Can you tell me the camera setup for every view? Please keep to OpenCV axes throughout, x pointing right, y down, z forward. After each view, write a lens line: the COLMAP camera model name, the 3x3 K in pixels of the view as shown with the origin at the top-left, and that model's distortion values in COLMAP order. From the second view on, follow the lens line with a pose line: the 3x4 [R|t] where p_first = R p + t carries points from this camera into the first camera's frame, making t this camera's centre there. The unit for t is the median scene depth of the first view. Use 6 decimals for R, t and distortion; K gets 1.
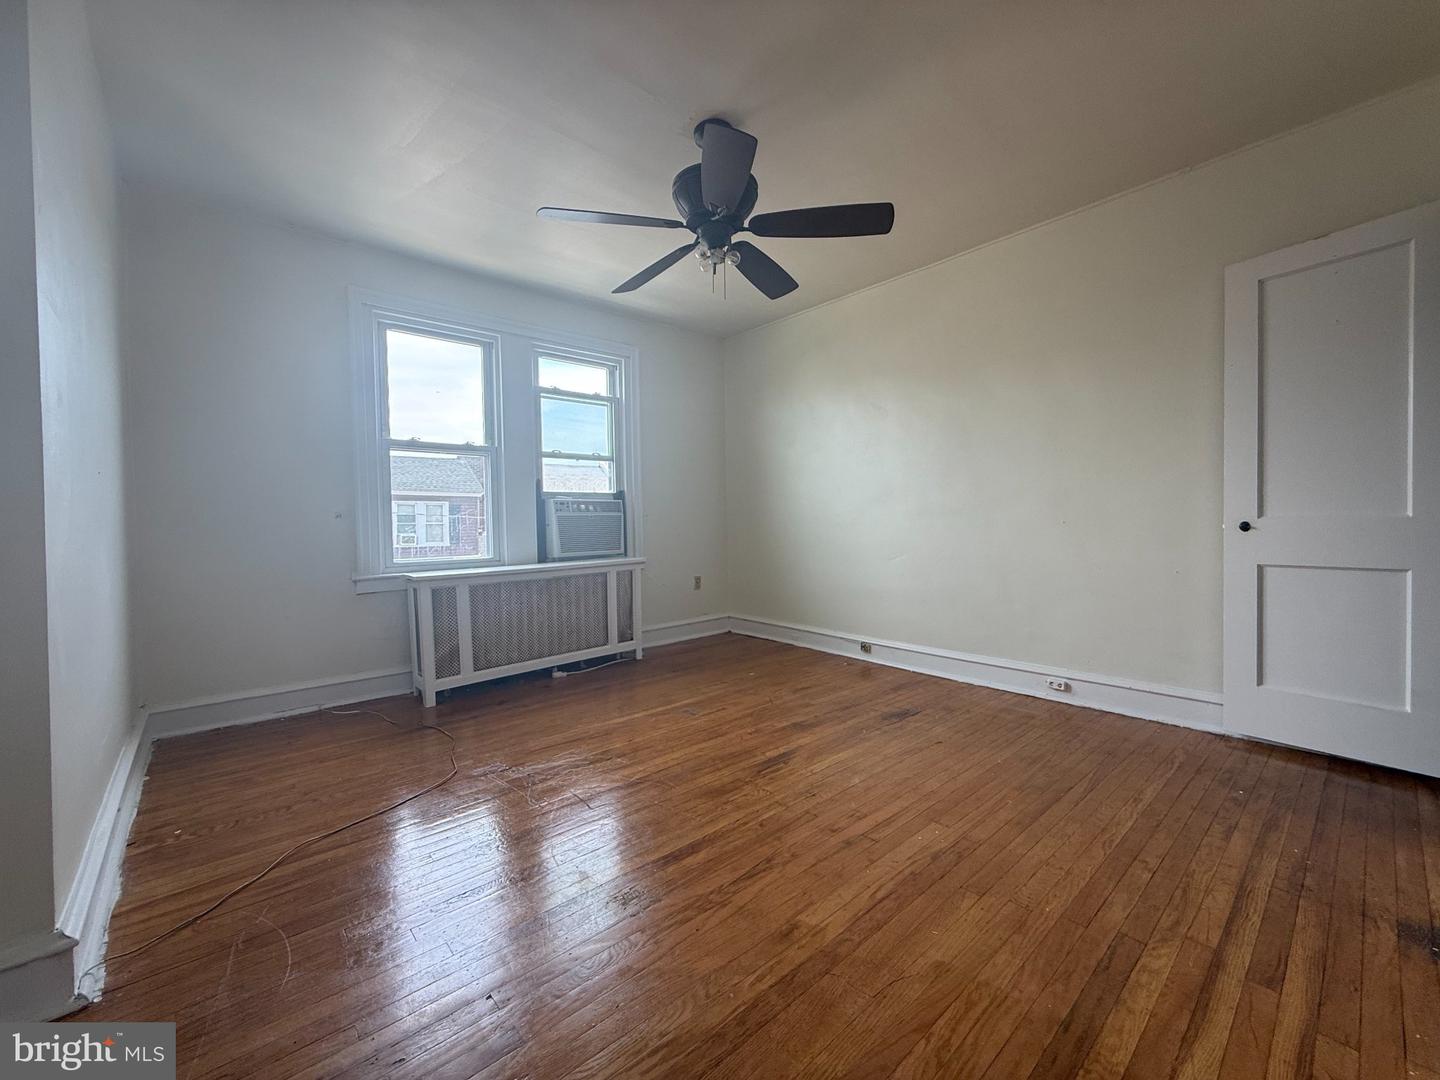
lens RADIAL K [[572.8, 0, 720.8], [0, 572.8, 539.7], [0, 0, 1]] dist [-0.003703, 0.000055]
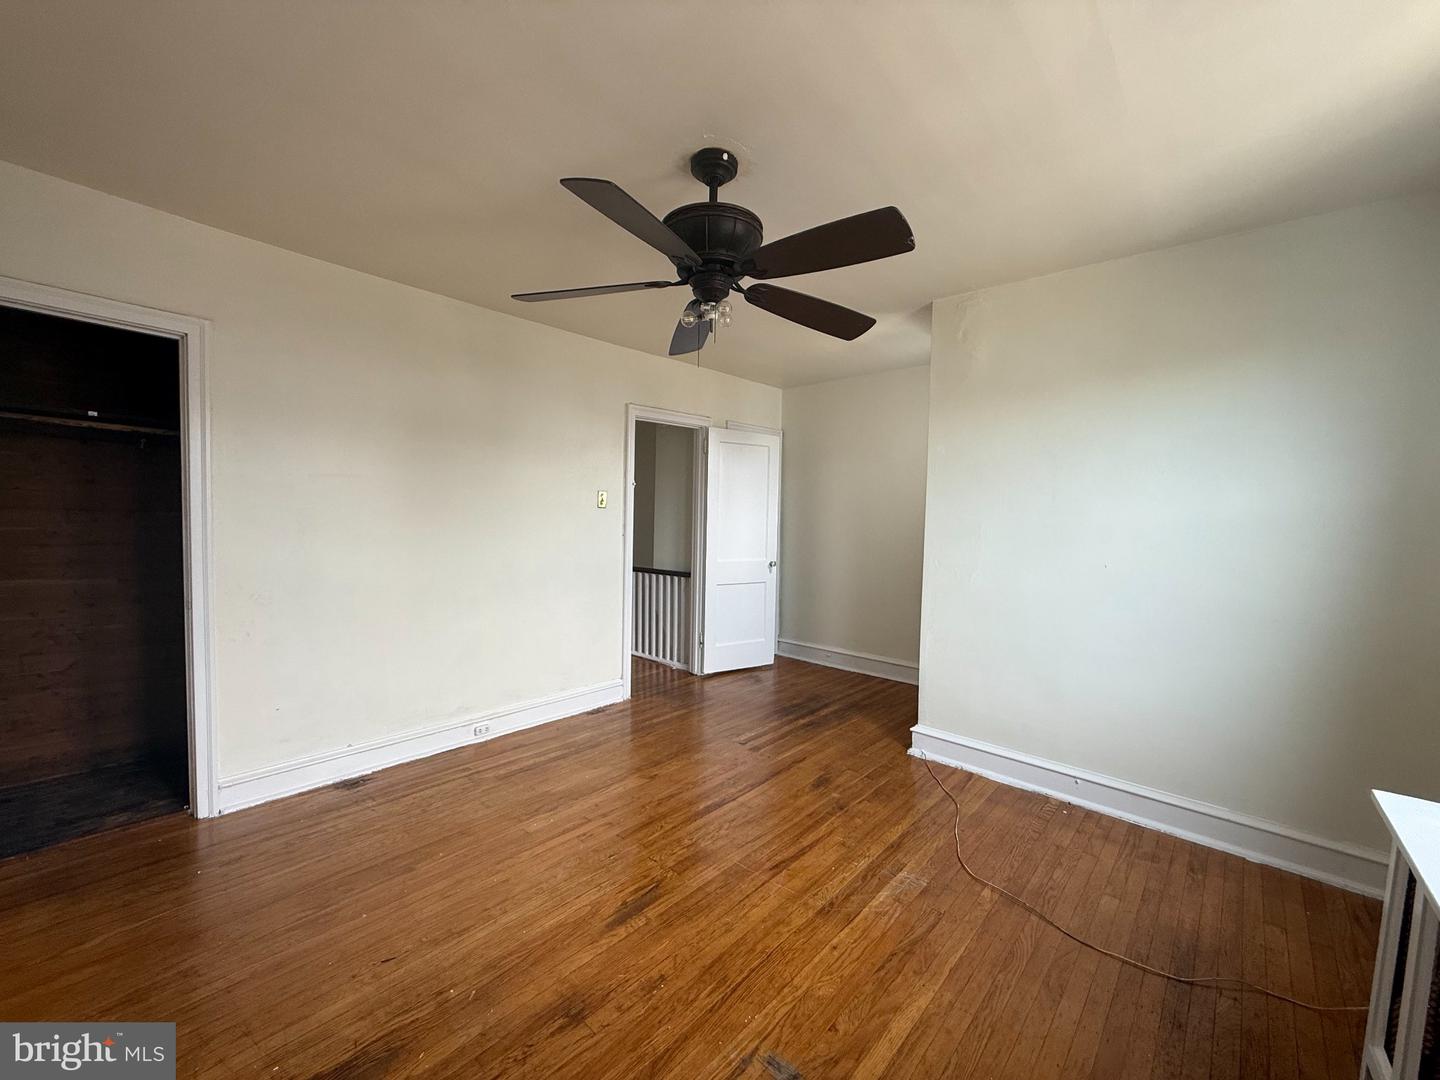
lens RADIAL K [[572.8, 0, 721.9], [0, 572.8, 539.9], [0, 0, 1]] dist [-0.003703, 0.000055]
pose [[-0.993583, -0.004225, -0.113025, 0.068883], [-0.012819, 0.997070, 0.075415, -0.227814], [0.112375, 0.076380, -0.990726, 1.870664]]
